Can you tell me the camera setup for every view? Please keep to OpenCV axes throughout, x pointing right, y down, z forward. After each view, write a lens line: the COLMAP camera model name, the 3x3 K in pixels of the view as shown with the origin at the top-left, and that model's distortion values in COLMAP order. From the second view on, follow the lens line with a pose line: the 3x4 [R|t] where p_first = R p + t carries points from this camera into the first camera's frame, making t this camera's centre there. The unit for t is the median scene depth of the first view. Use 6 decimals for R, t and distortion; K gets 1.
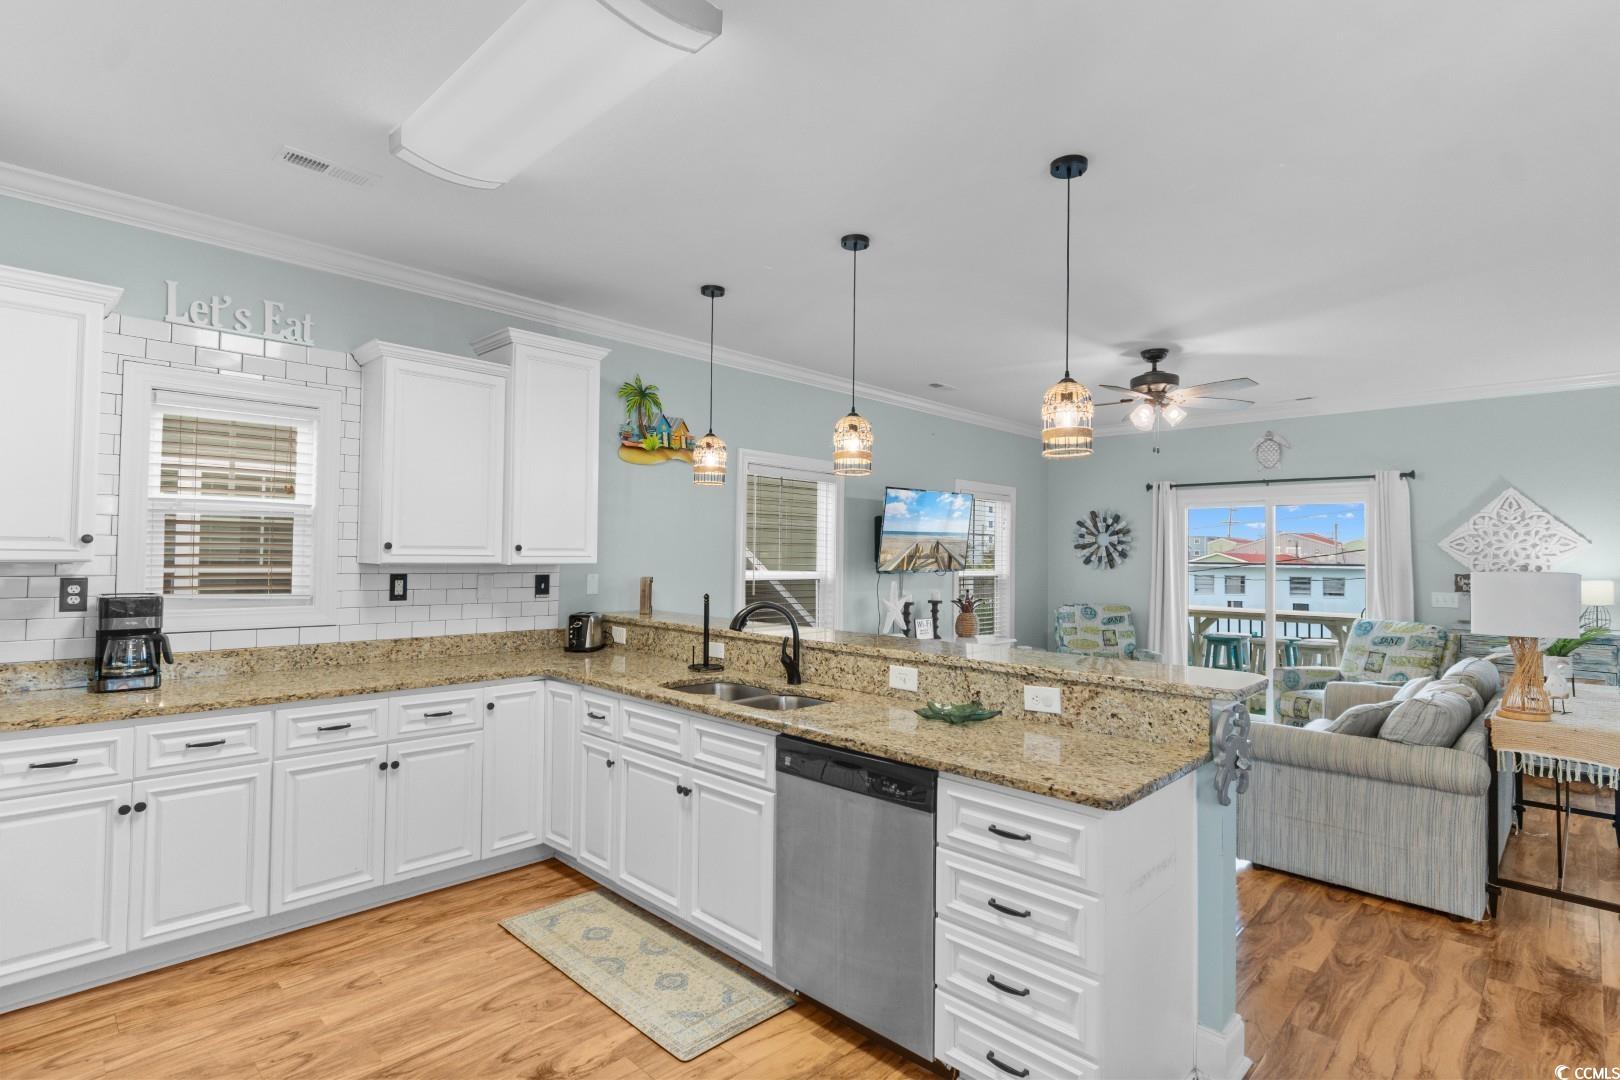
lens RADIAL K [[785.1, 0, 816.8], [0, 785.1, 540.9], [0, 0, 1]] dist [0.000799, -0.002324]
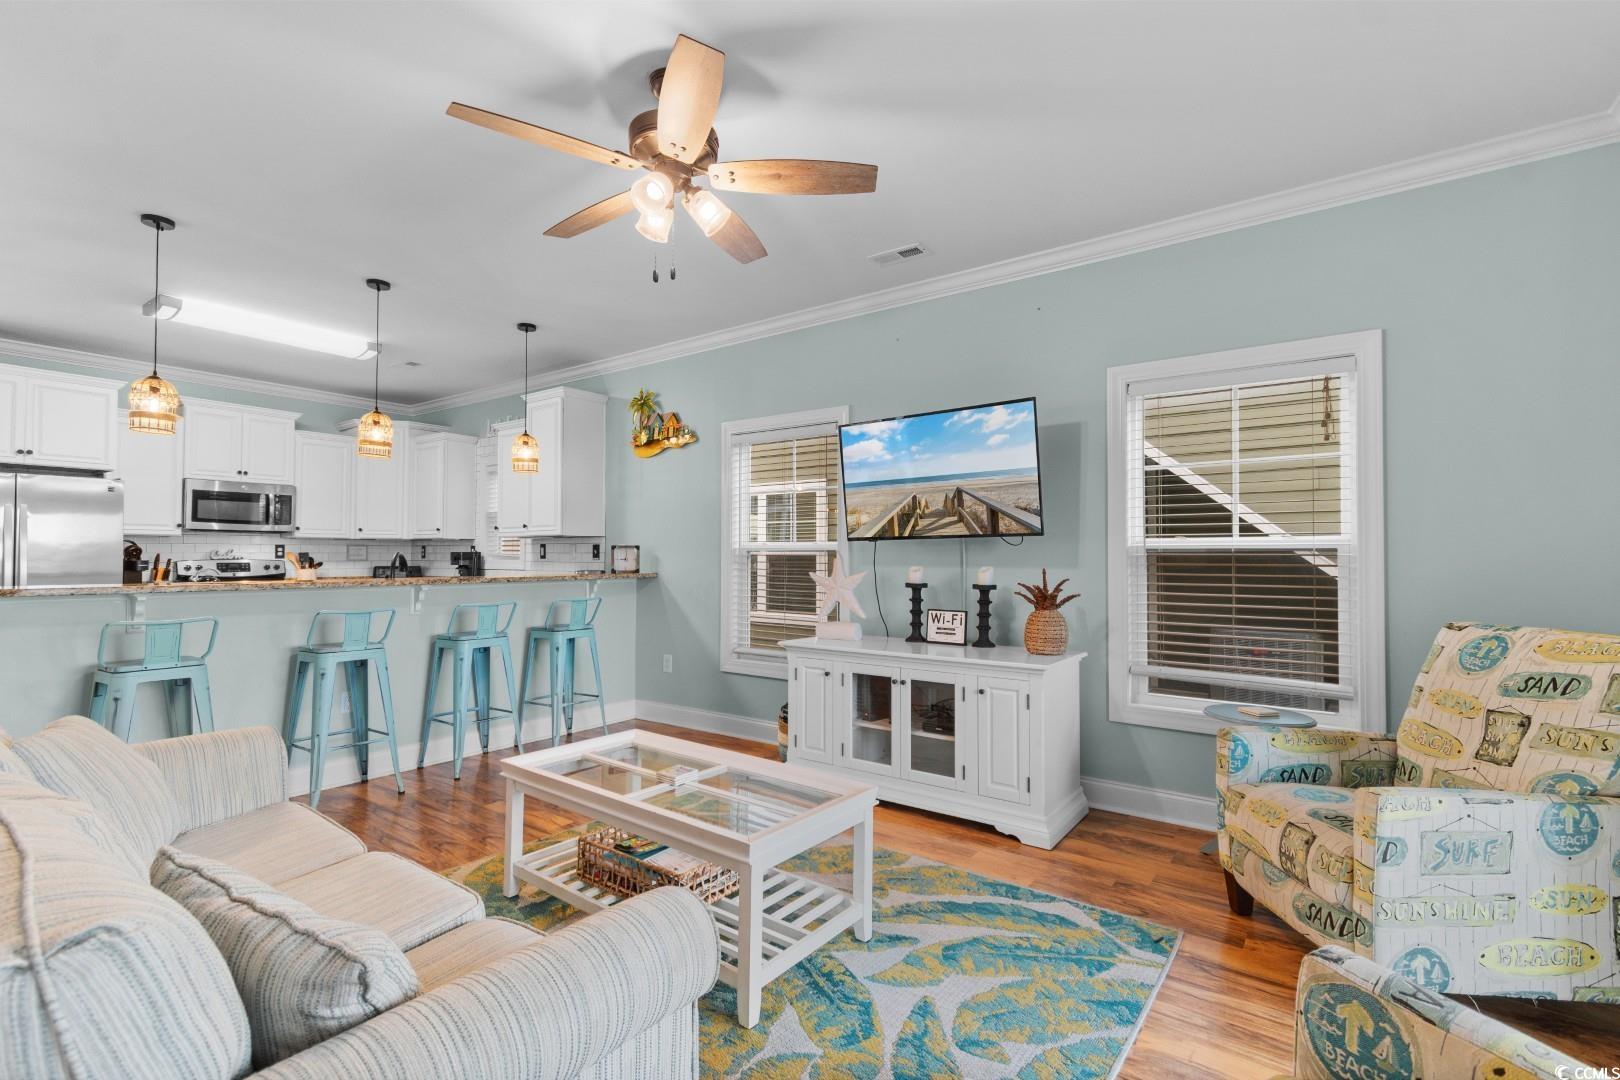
lens RADIAL K [[726.9, 0, 815.3], [0, 726.9, 545.1], [0, 0, 1]] dist [0.000701, -0.000665]
pose [[0.145464, -0.029906, -0.988911, 1.210921], [0.017576, 0.999463, -0.027640, 0.100630], [0.989207, -0.013360, 0.145912, 1.361166]]
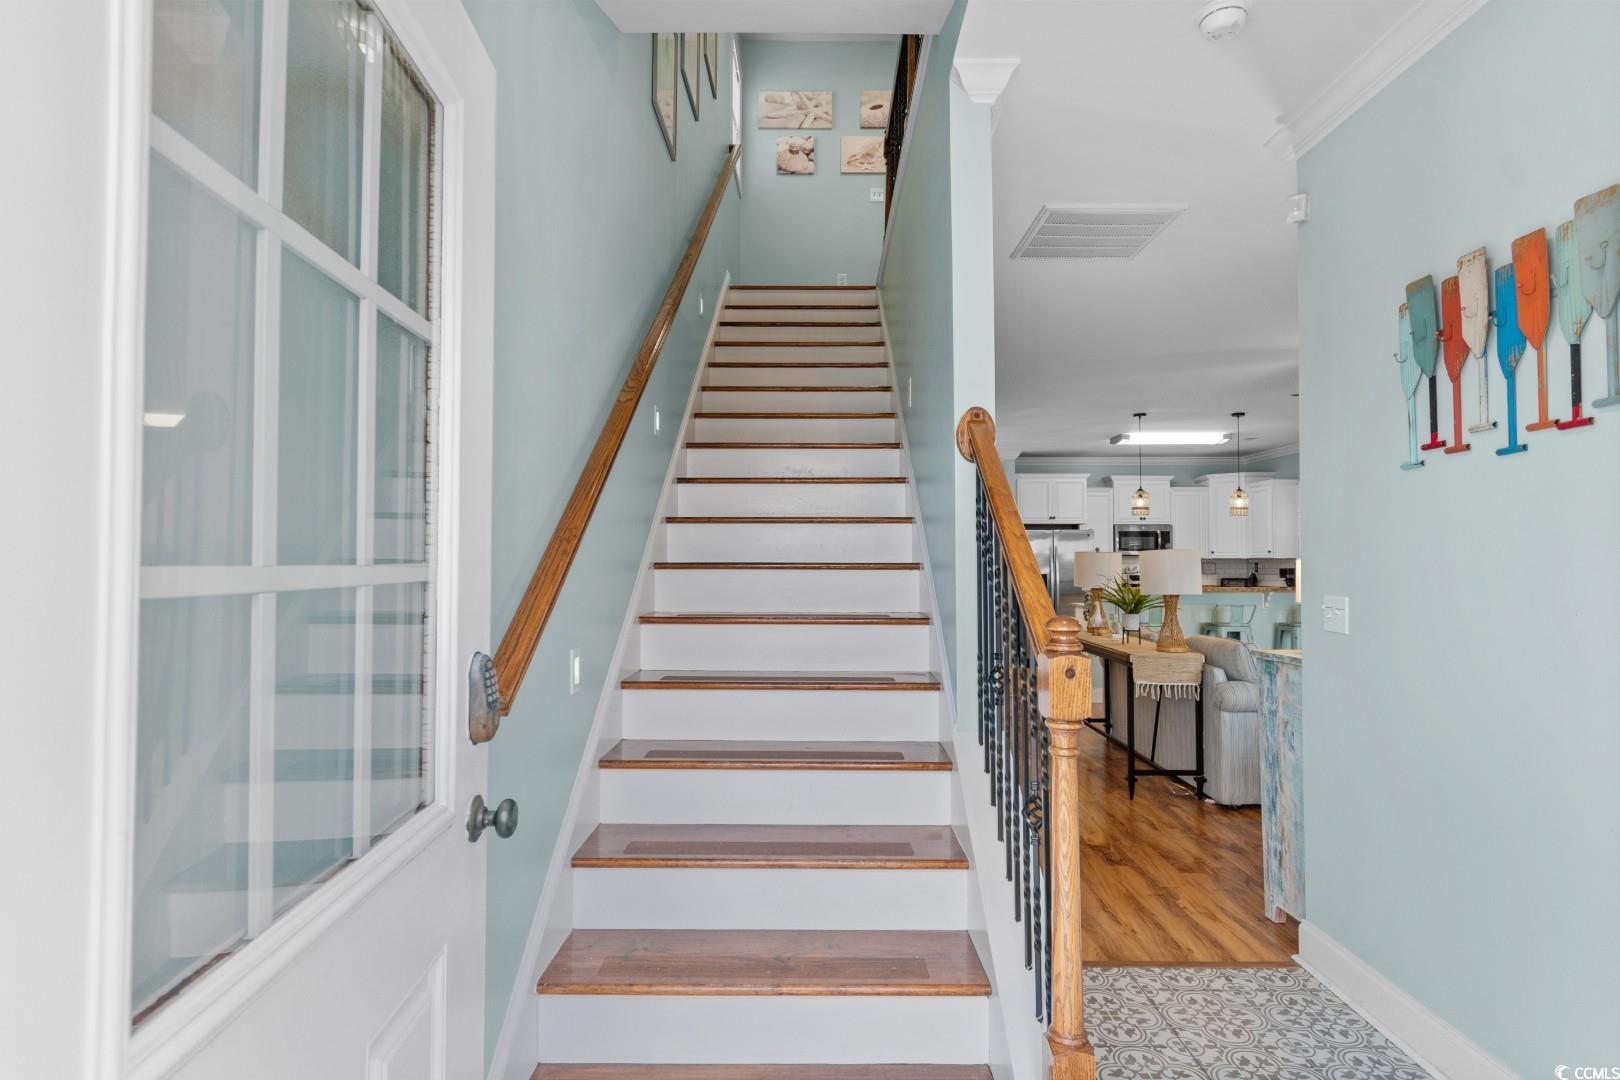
lens RADIAL K [[840.0, 0, 810.0], [0, 840.0, 540.0], [0, 0, 1]] dist [0.000829, 0.000043]
pose [[-0.721732, -0.030656, -0.691493, 2.328274], [0.005074, 0.998758, -0.049575, 0.088962], [0.692154, -0.039289, -0.720680, 1.658947]]
